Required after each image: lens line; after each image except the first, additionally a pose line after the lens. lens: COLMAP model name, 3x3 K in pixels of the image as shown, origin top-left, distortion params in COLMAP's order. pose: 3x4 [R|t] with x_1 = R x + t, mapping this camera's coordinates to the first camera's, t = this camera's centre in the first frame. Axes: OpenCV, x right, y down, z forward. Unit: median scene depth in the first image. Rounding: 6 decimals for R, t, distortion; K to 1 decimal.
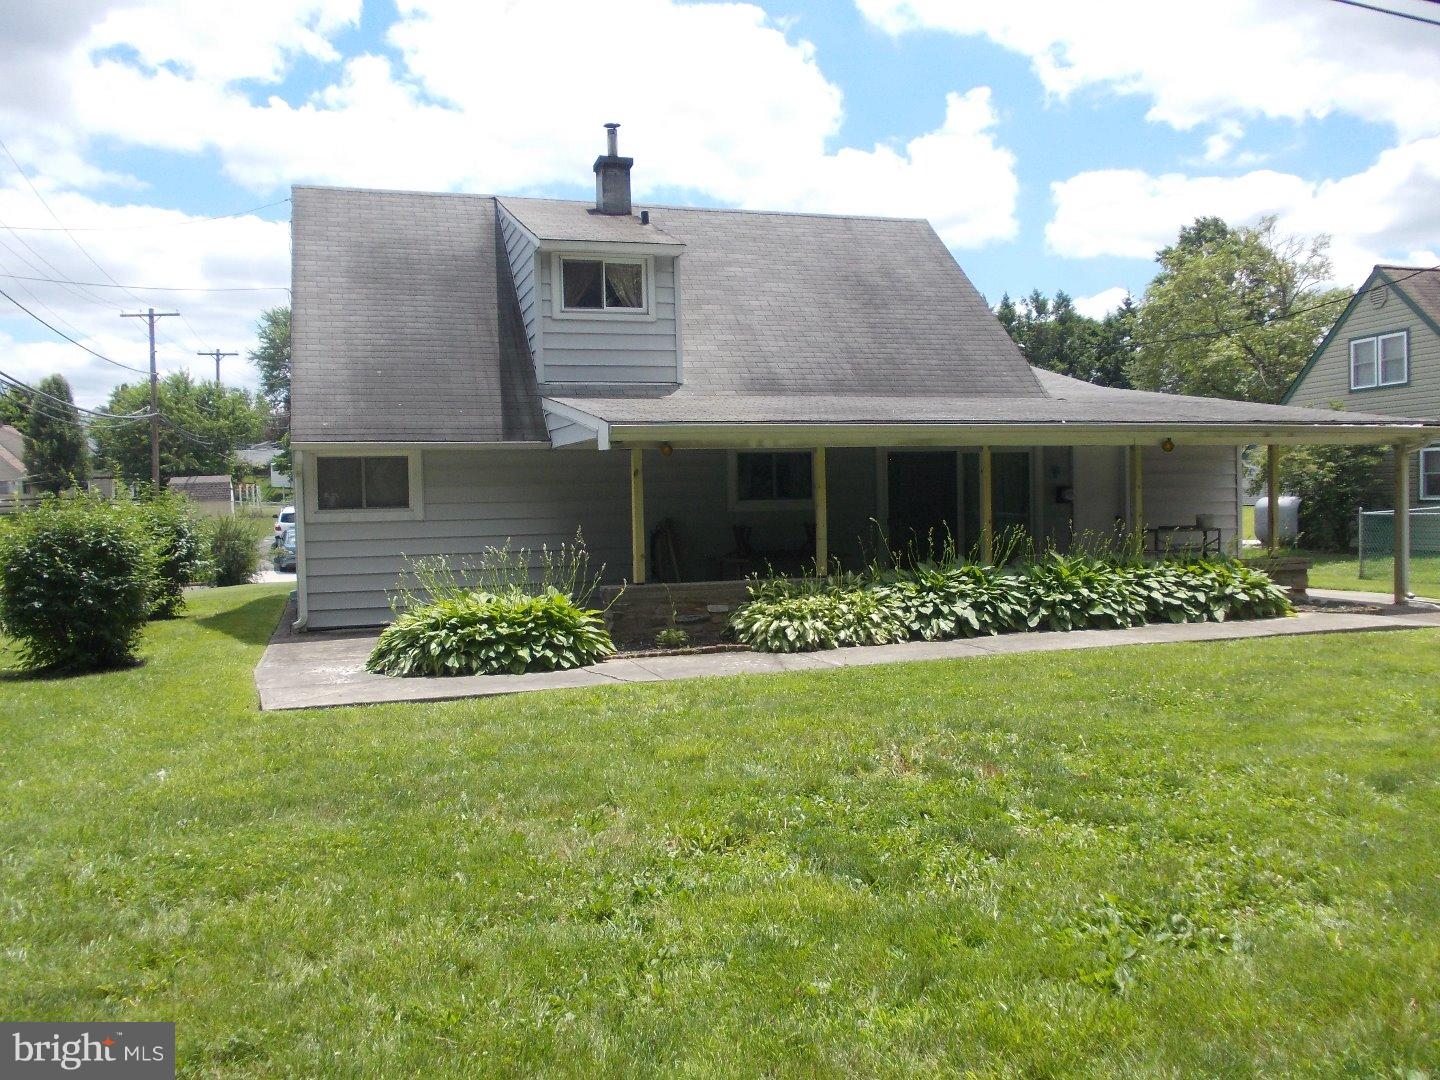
lens RADIAL K [[1225.9, 0, 720.0], [0, 1225.9, 540.0], [0, 0, 1]] dist [-0.006489, -0.007229]
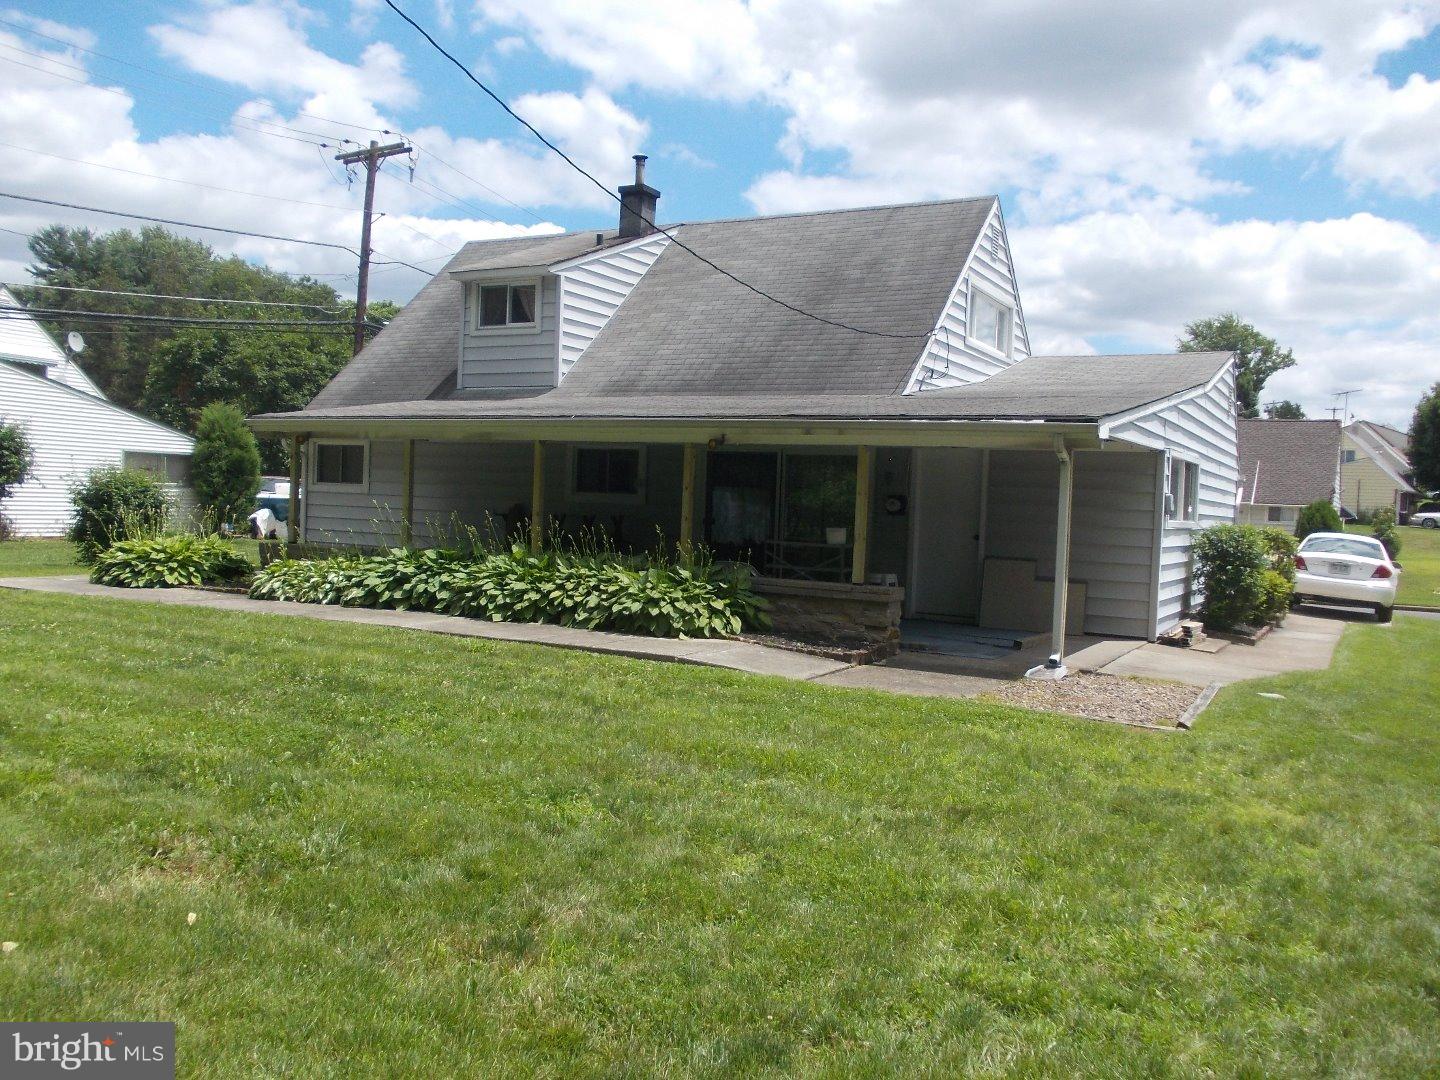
lens RADIAL K [[1225.9, 0, 720.0], [0, 1225.9, 540.0], [0, 0, 1]] dist [-0.006489, -0.007229]
pose [[0.673695, 0.069408, -0.735743, 0.932823], [-0.072879, 0.996967, 0.027318, -0.027949], [0.735407, 0.035216, 0.676710, 0.352782]]
